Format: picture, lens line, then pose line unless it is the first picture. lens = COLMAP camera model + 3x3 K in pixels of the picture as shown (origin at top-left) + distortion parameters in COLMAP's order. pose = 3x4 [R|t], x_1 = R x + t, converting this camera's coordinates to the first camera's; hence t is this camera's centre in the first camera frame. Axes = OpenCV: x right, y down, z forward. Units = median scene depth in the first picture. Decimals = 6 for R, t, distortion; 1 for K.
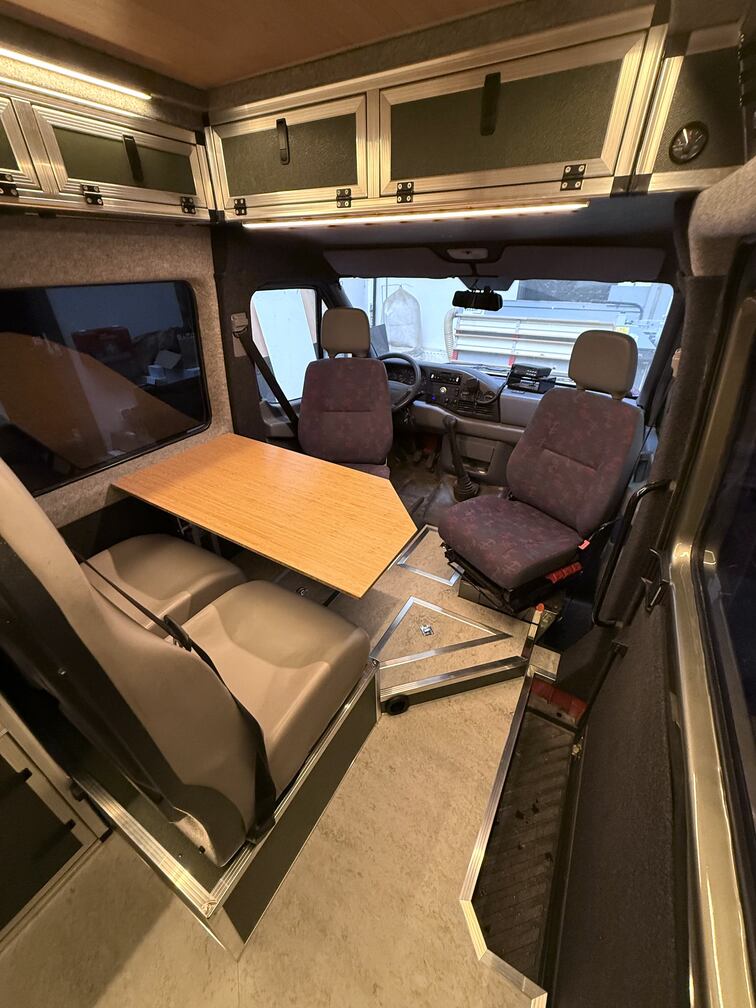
lens RADIAL K [[401.1, 0, 376.8], [0, 401.1, 500.1], [0, 0, 1]] dist [0.001663, 0.000231]
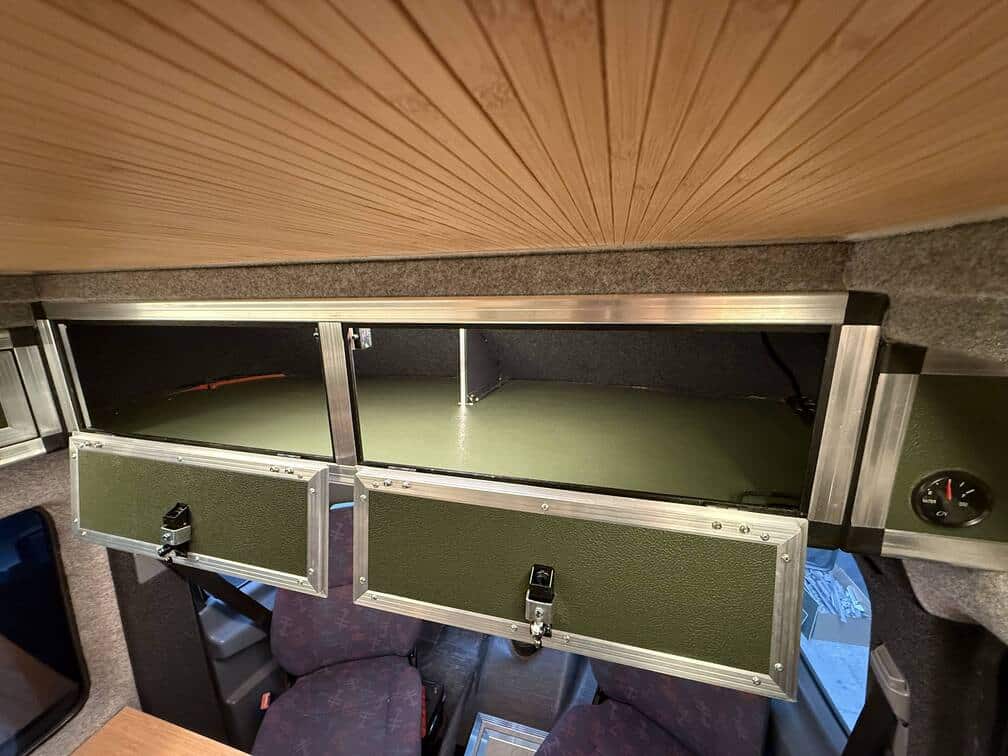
lens RADIAL K [[401.1, 0, 499.2], [0, 401.1, 377.8], [0, 0, 1]] dist [0.001663, 0.000231]
pose [[0.967640, -0.076091, 0.240589, 0.045818], [0.144950, 0.948062, -0.283139, -0.447675], [-0.206549, 0.308850, 0.928412, 0.271907]]
